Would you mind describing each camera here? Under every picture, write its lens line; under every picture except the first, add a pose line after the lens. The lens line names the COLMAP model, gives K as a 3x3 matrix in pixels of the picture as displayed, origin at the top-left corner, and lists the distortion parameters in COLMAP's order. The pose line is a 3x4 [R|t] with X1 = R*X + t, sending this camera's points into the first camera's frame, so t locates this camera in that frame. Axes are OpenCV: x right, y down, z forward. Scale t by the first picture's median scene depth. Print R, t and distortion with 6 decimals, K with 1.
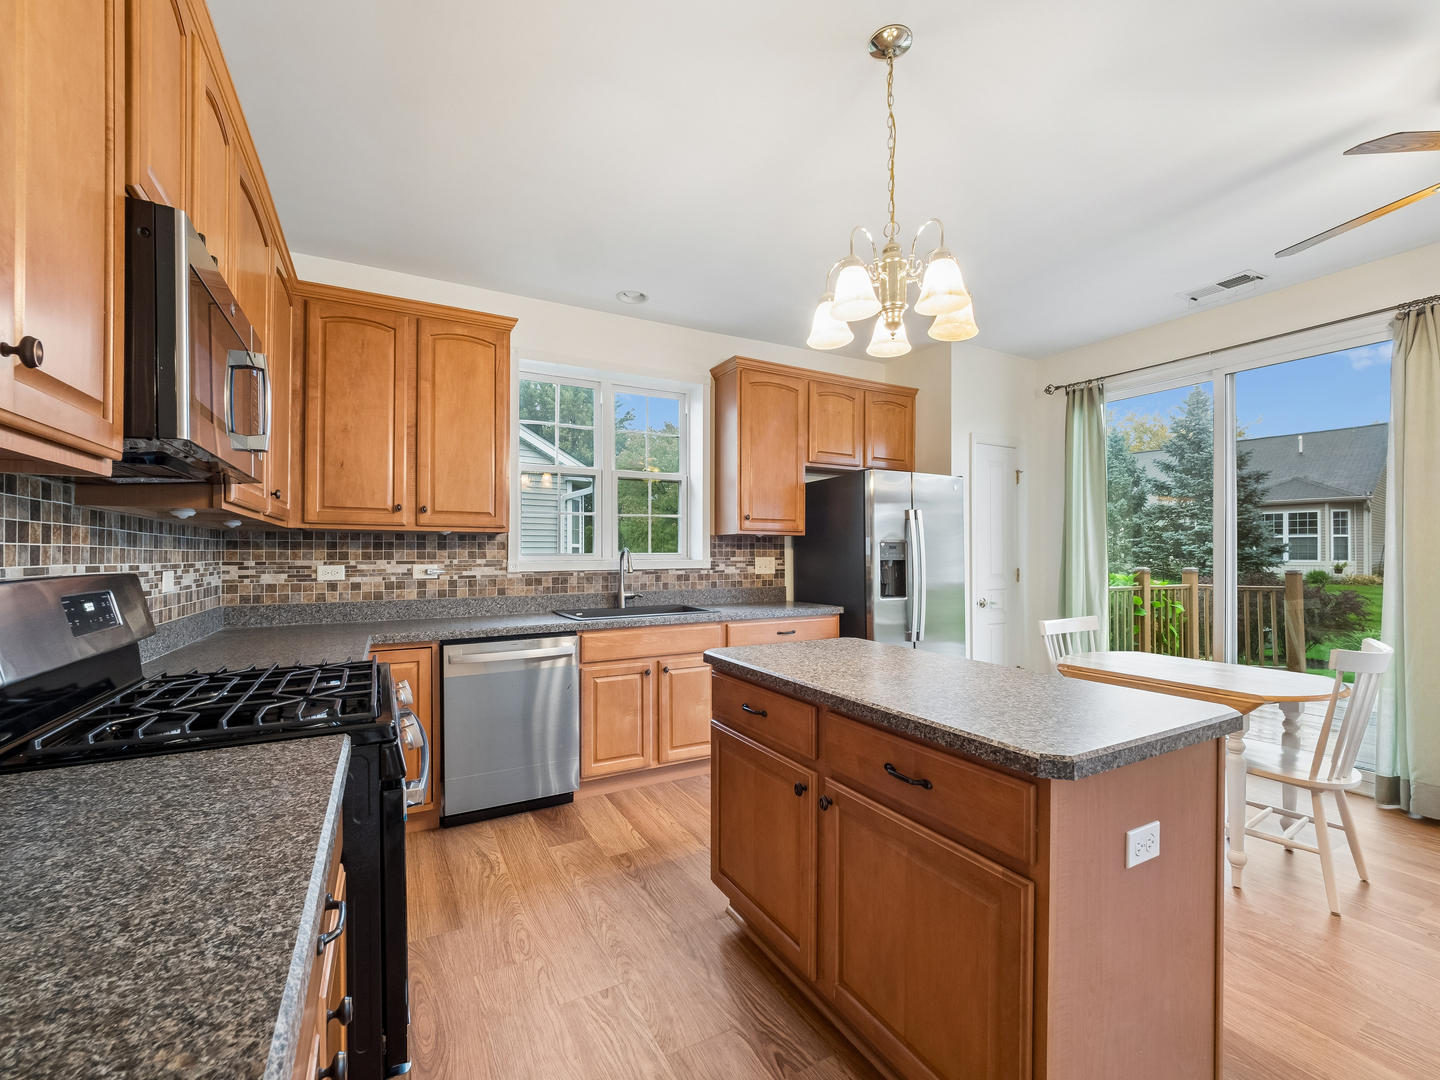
lens RADIAL K [[621.7, 0, 721.6], [0, 621.7, 544.9], [0, 0, 1]] dist [-0.001463, -0.000107]
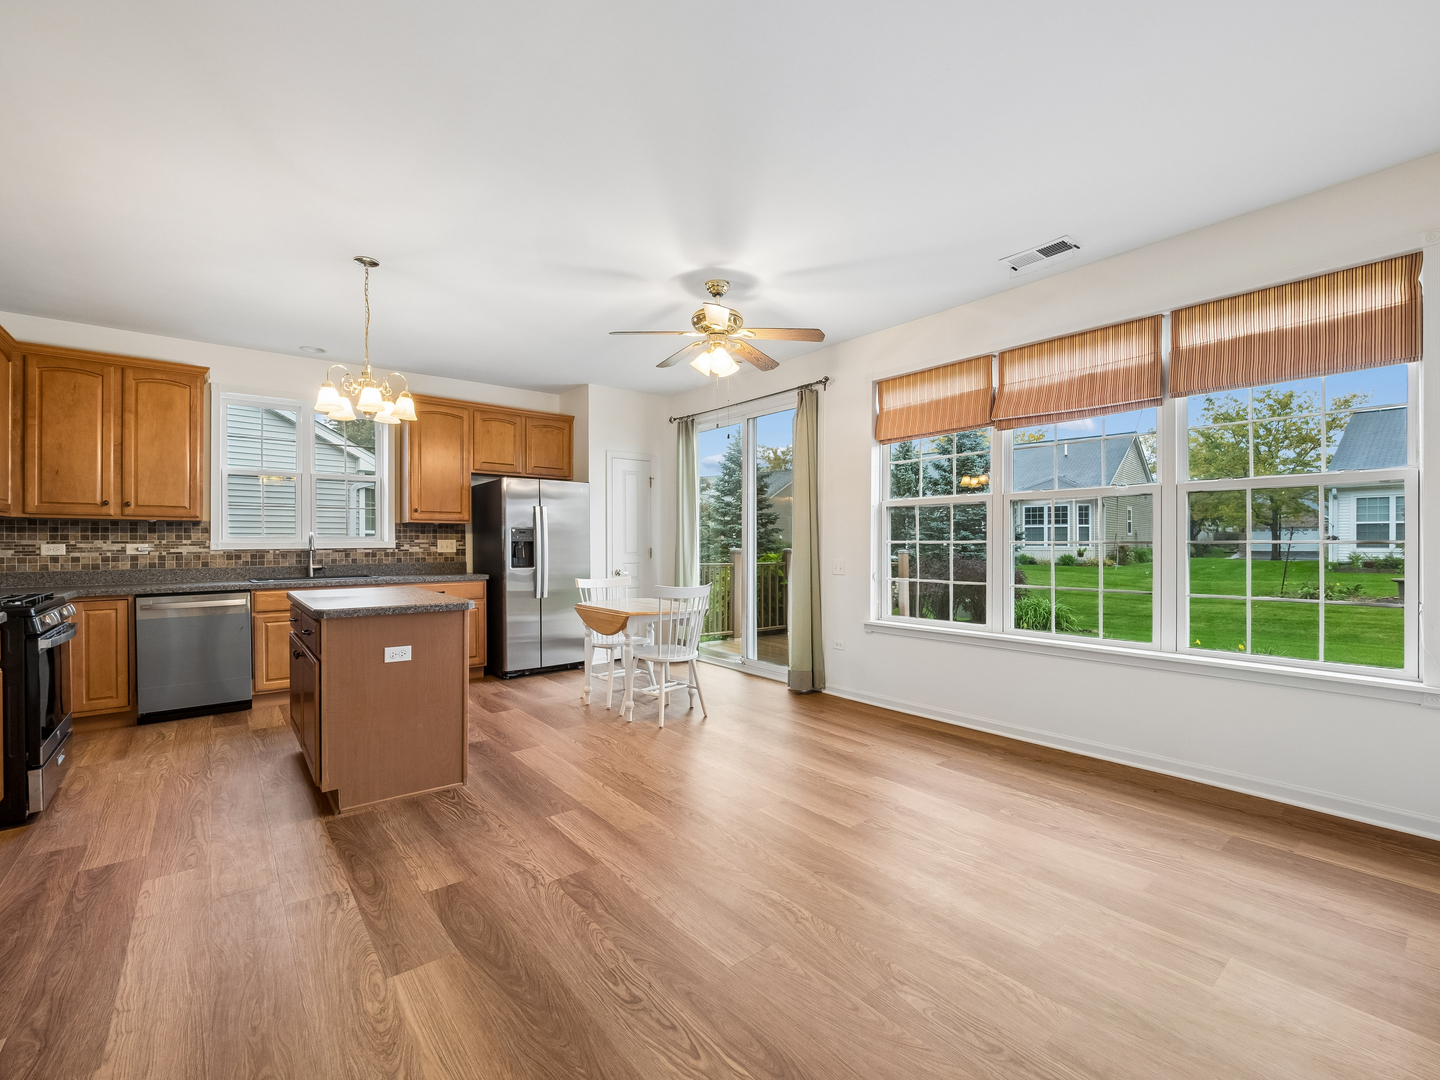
lens RADIAL K [[639.7, 0, 720.0], [0, 639.7, 540.0], [0, 0, 1]] dist [-0.001615, 0.000092]
pose [[0.985372, 0.000229, 0.170416, 0.539071], [-0.002067, 0.999942, 0.010608, 0.005356], [-0.170404, -0.010805, 0.985315, -0.592648]]
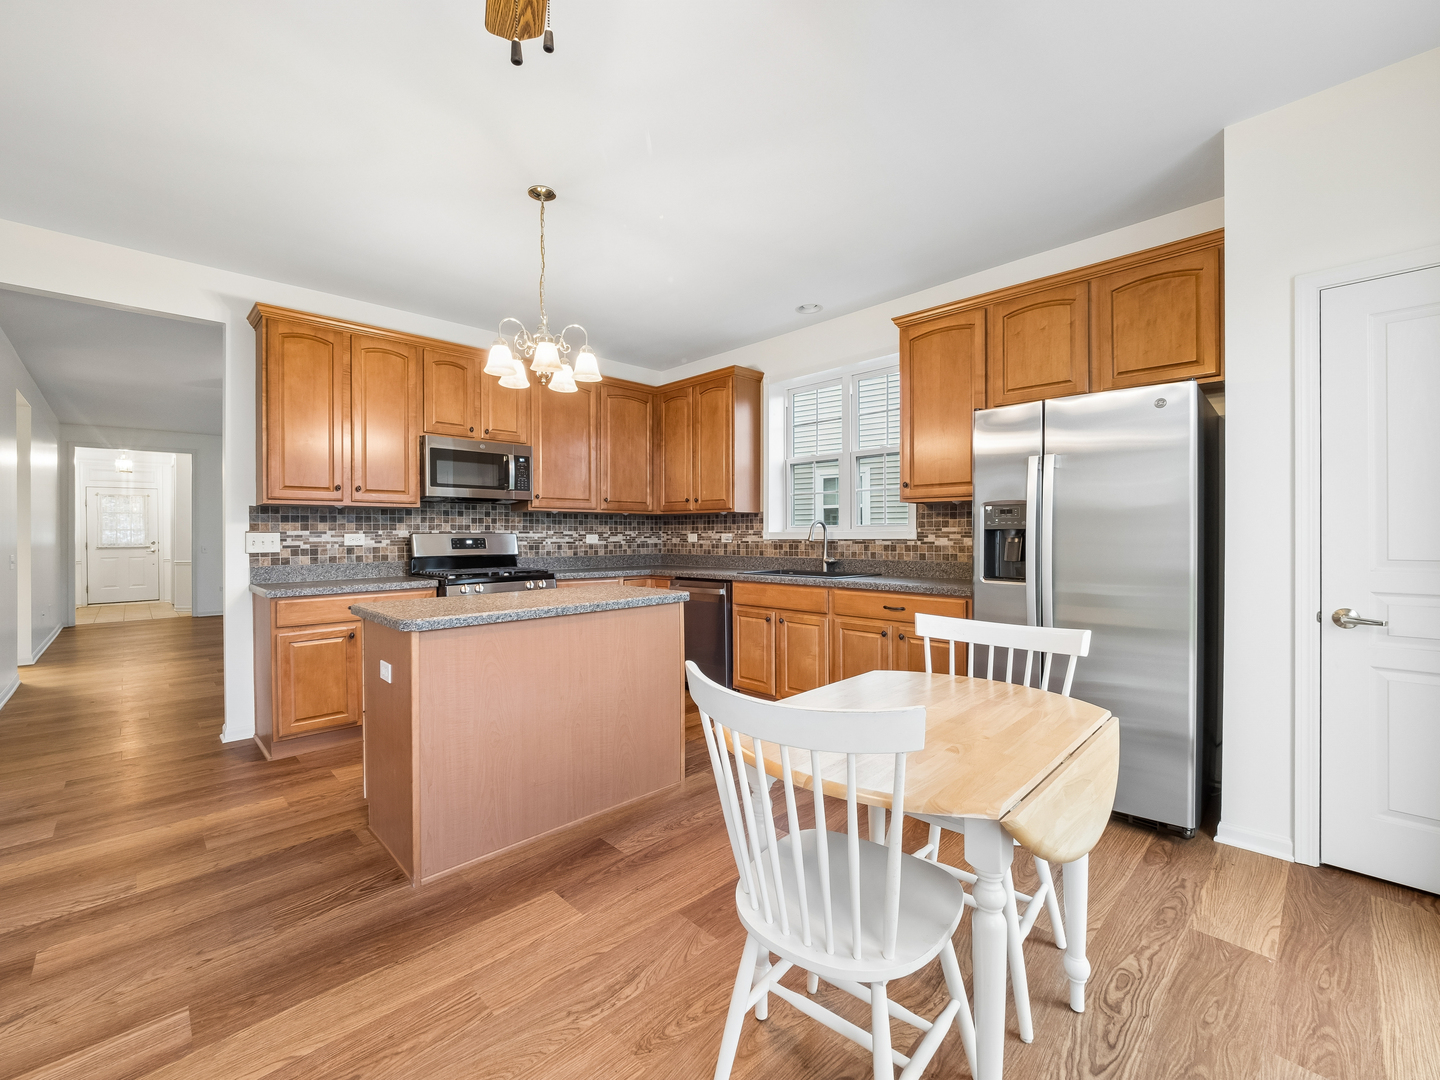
lens RADIAL K [[607.1, 0, 695.7], [0, 607.1, 534.9], [0, 0, 1]] dist [-0.006455, 0.000116]
pose [[0.243336, 0.003440, -0.969936, 0.997885], [0.018598, 0.999793, 0.008211, 0.020481], [0.969764, -0.020037, 0.243221, 0.540594]]
